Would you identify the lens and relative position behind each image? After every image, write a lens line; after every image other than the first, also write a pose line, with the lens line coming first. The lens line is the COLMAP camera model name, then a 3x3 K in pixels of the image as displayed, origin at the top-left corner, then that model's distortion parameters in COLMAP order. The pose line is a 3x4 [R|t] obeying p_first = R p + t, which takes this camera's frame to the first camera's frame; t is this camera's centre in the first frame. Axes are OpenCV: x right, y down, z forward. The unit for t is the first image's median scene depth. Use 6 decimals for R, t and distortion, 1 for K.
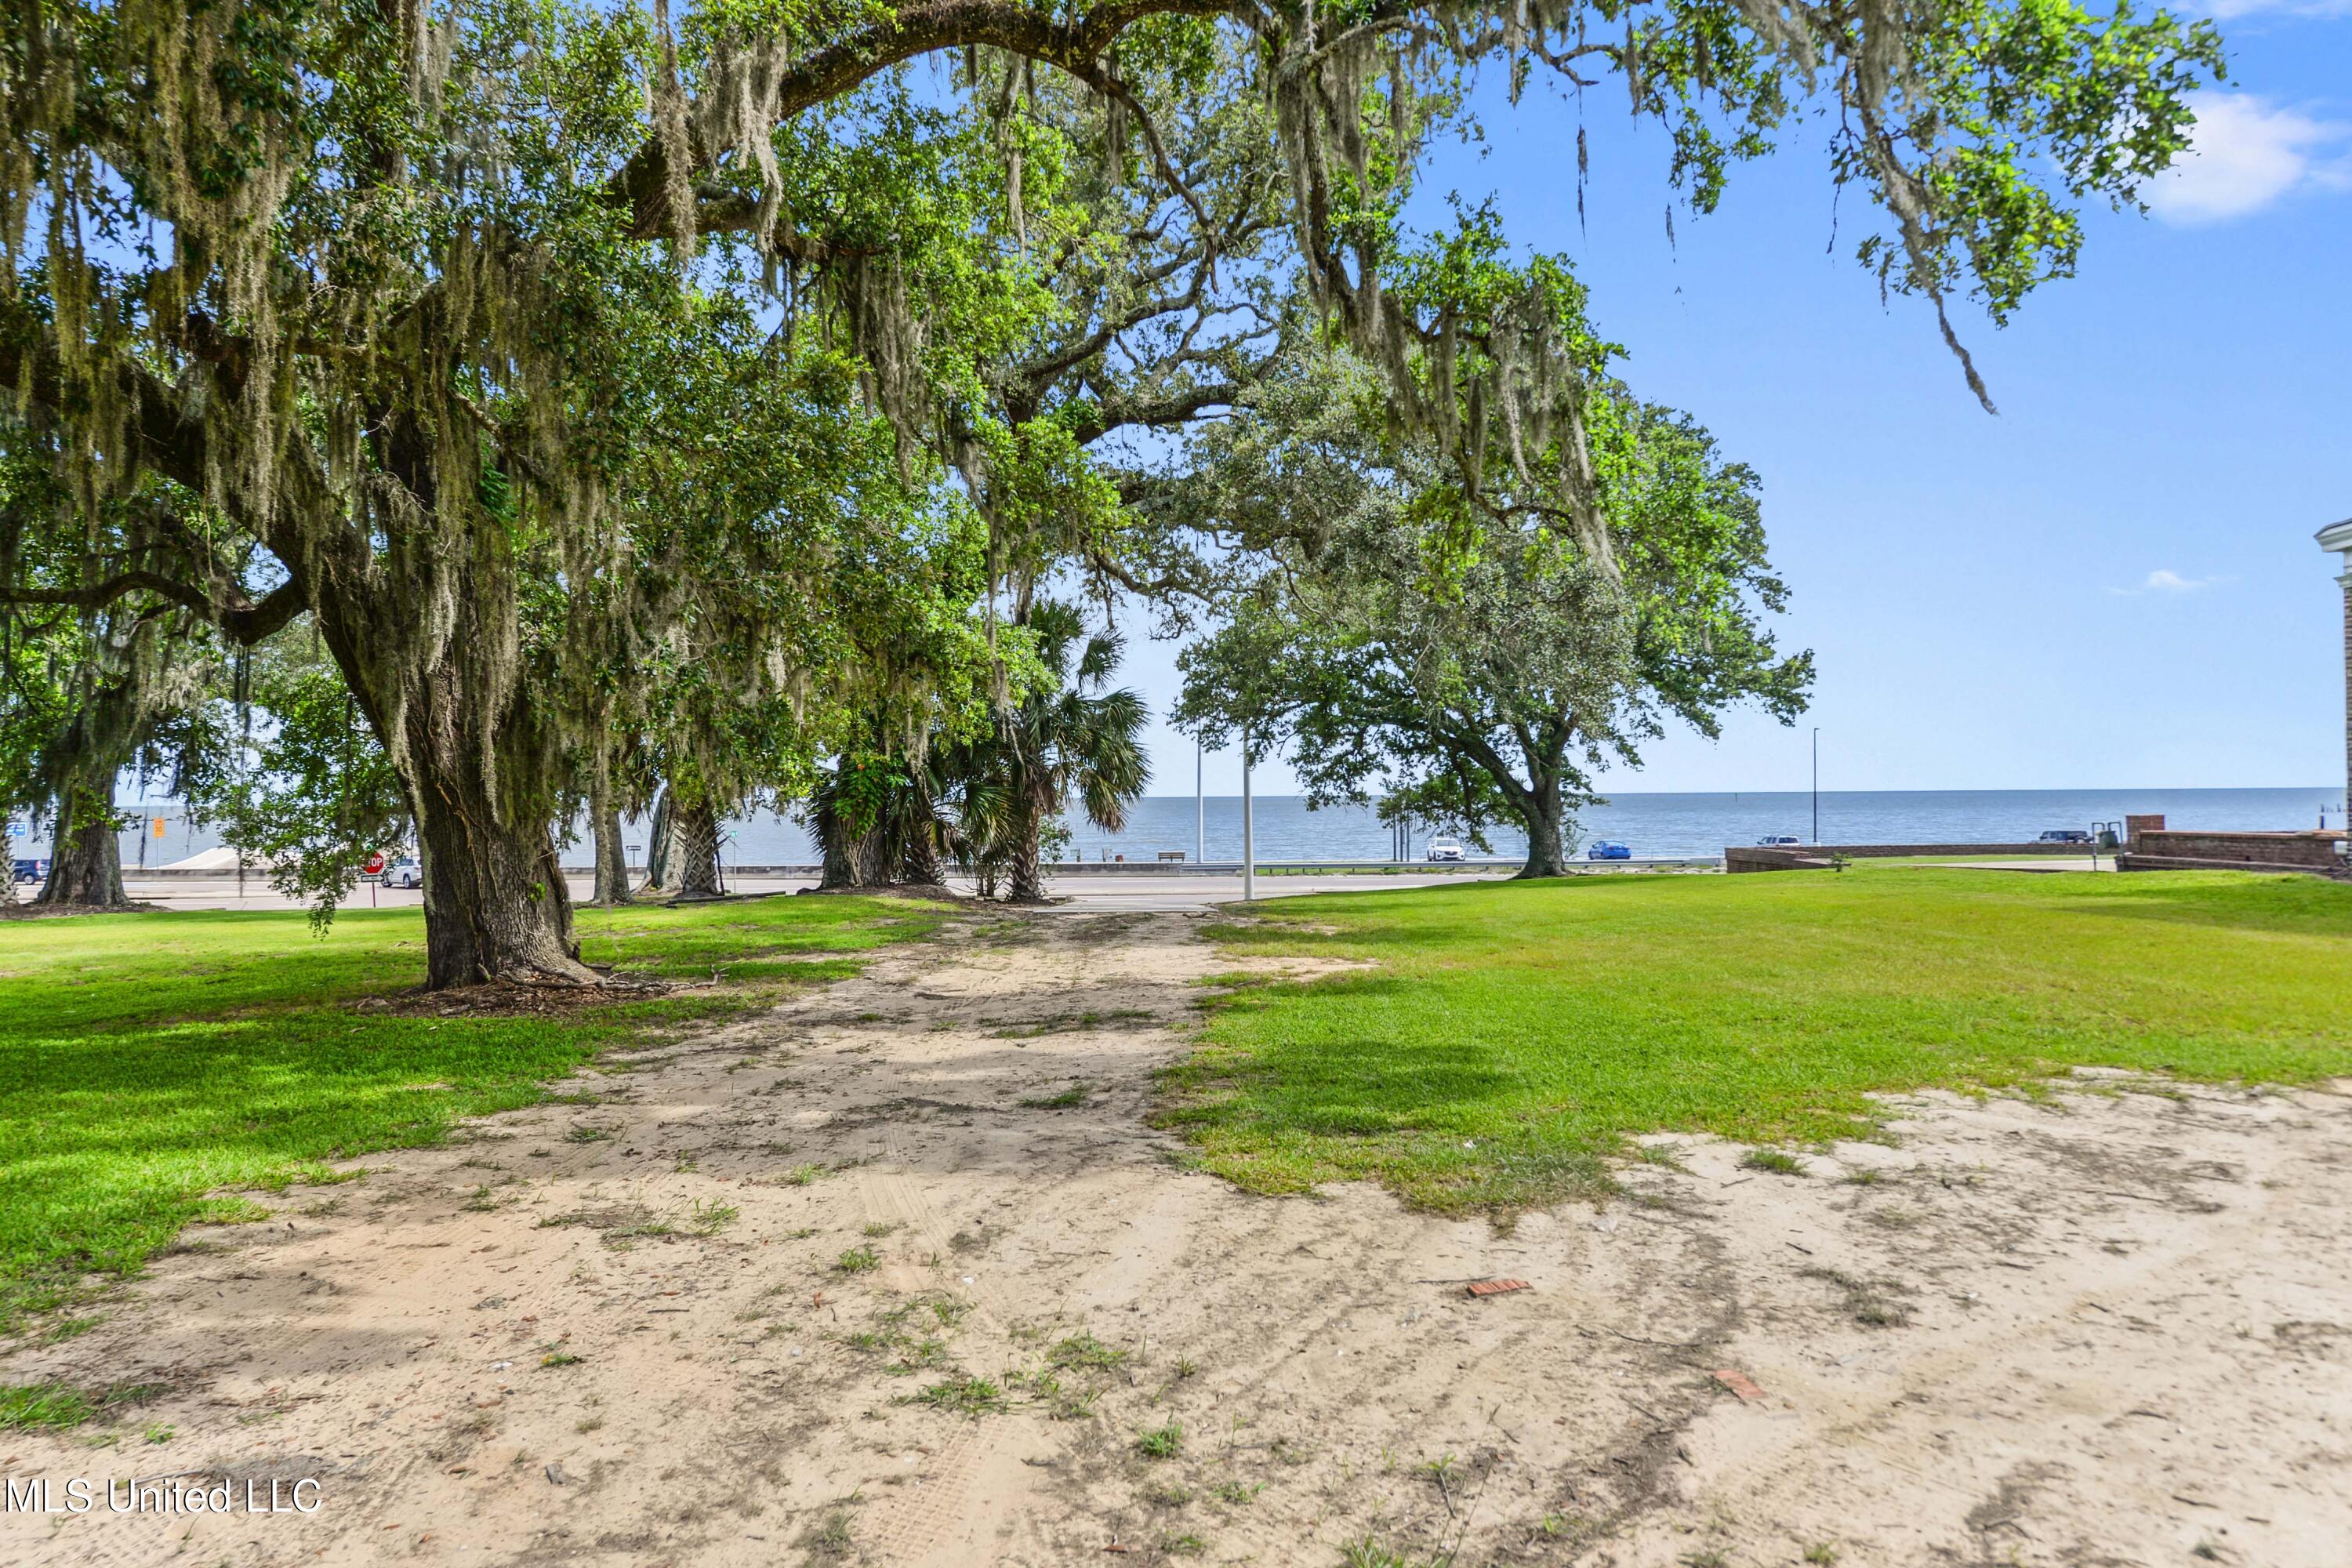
lens RADIAL K [[1614.6, 0, 1178.5], [0, 1614.6, 778.2], [0, 0, 1]] dist [0.000784, 0.000005]
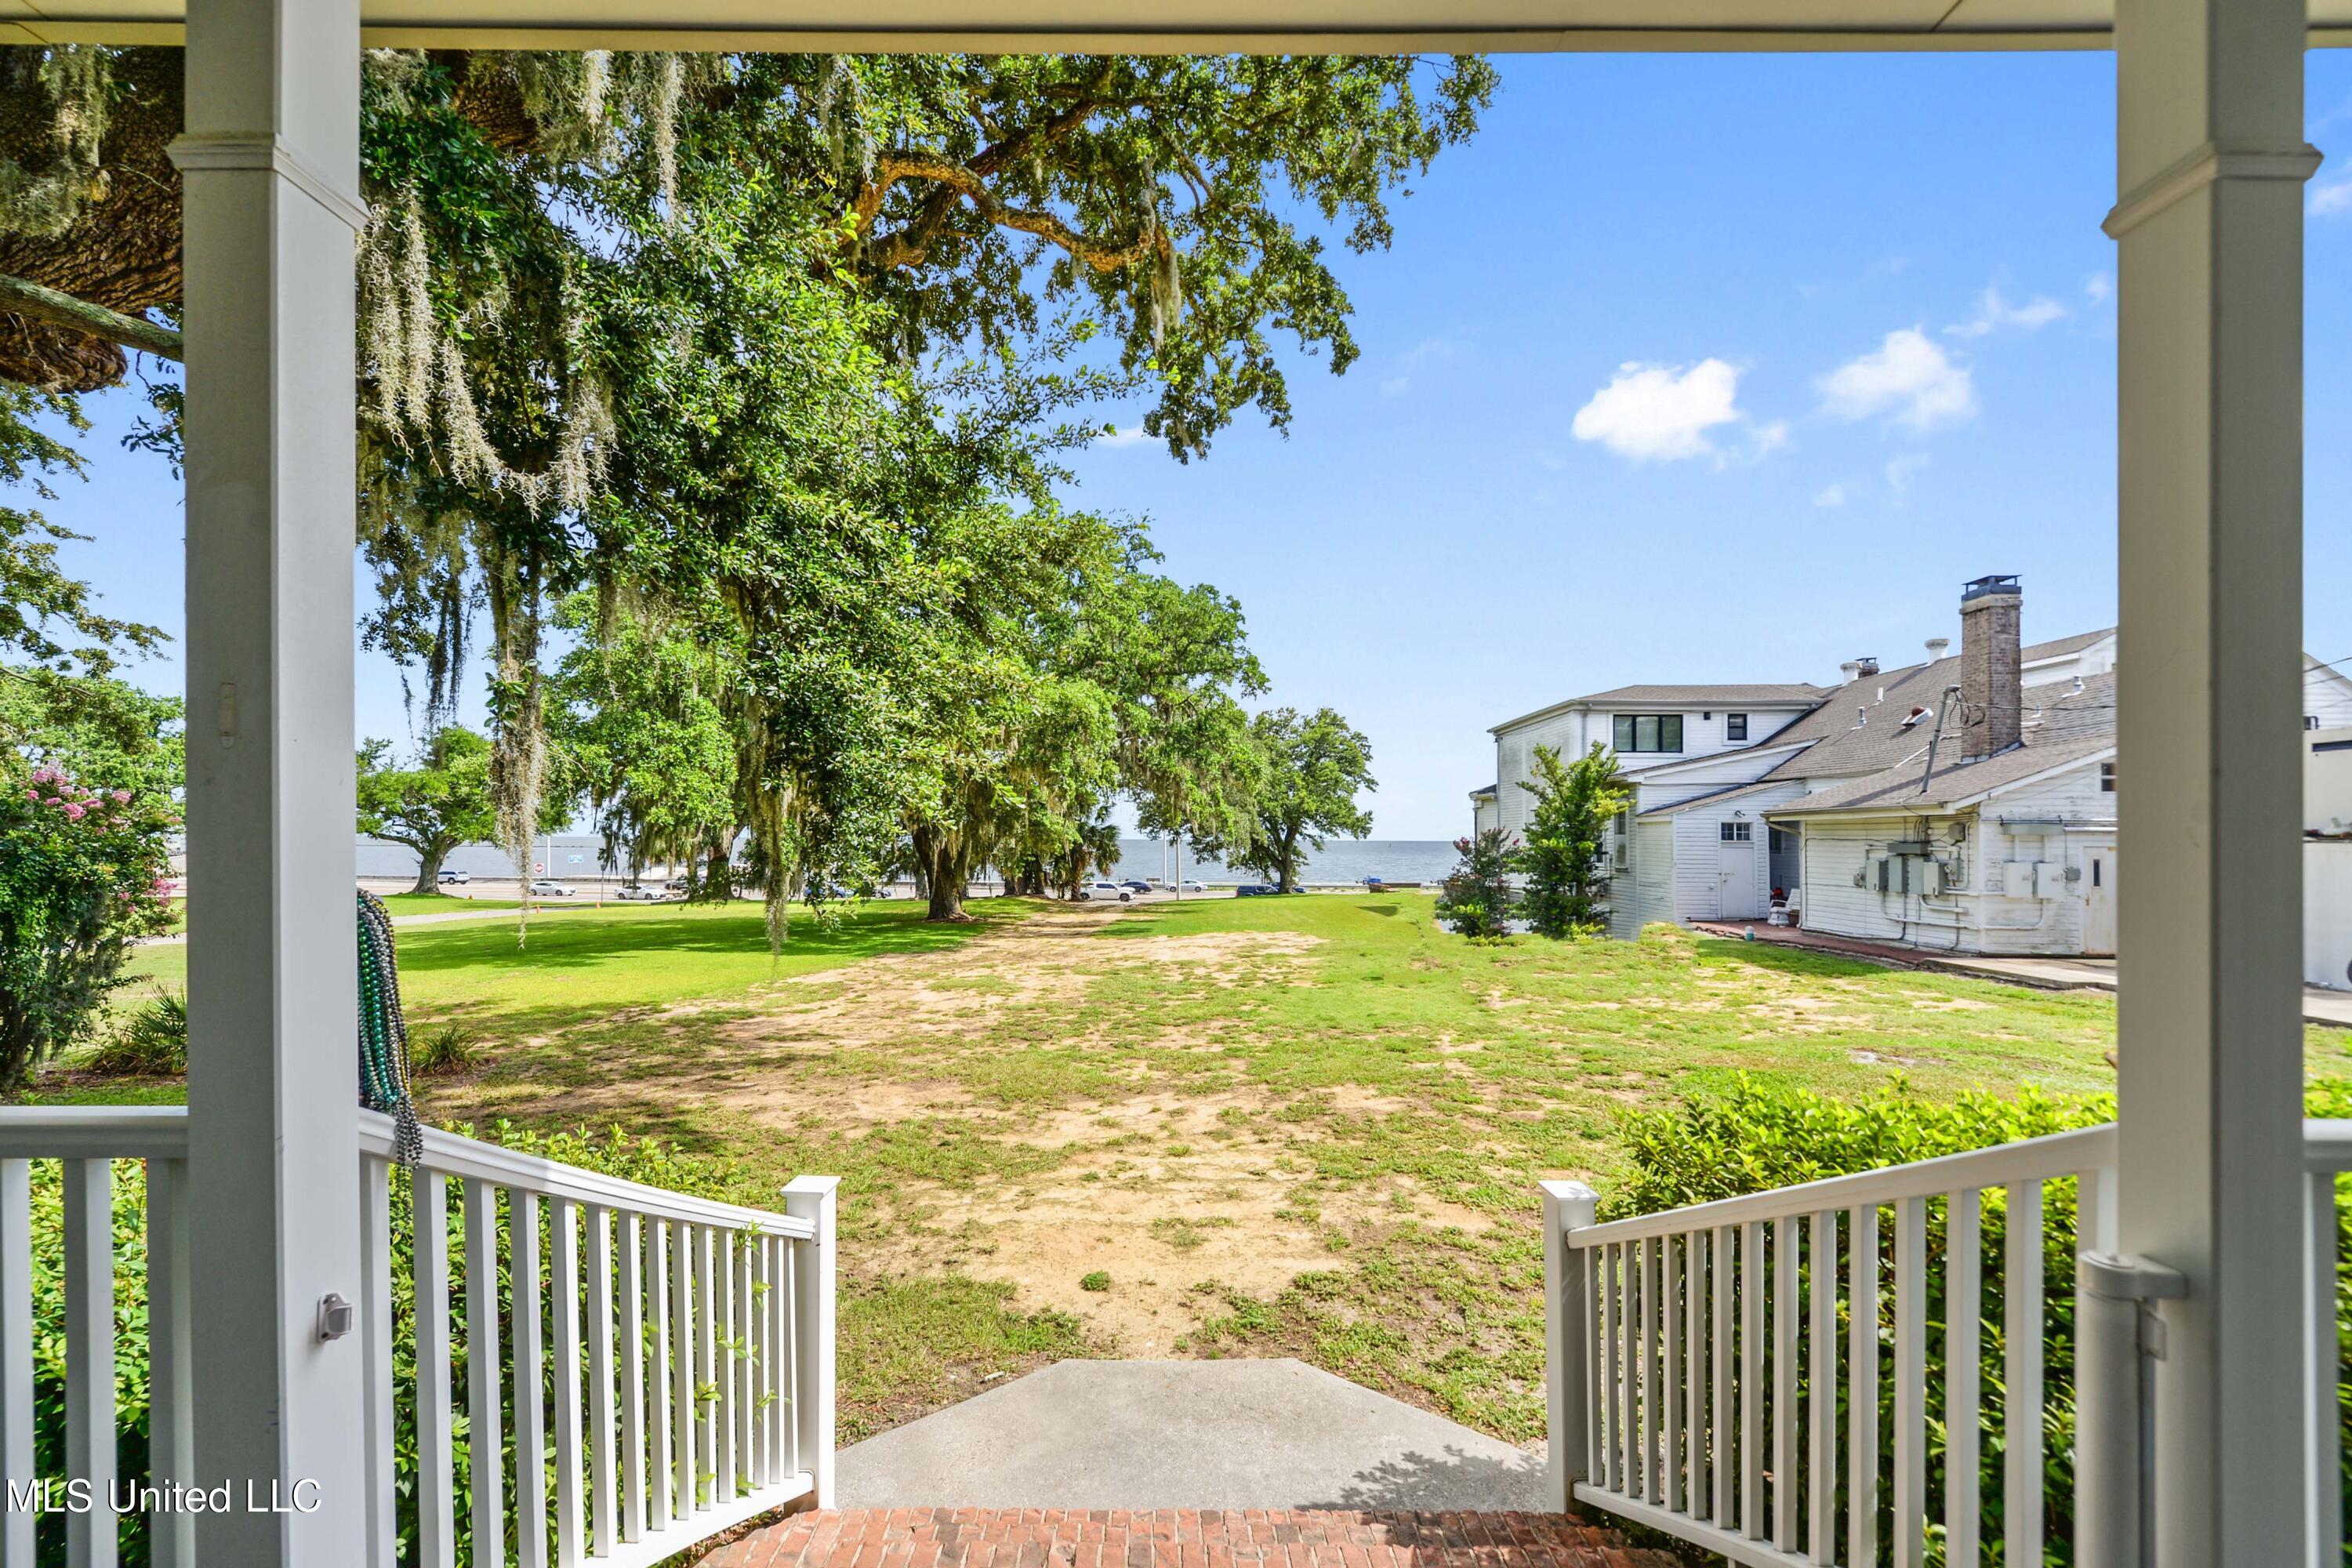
lens RADIAL K [[947.3, 0, 1170.8], [0, 947.3, 795.0], [0, 0, 1]] dist [0.000161, 0.000015]
pose [[0.999851, 0.014297, -0.009692, 0.080913], [-0.014617, 0.999320, -0.033839, -0.050677], [0.009201, 0.033975, 0.999380, -0.617170]]
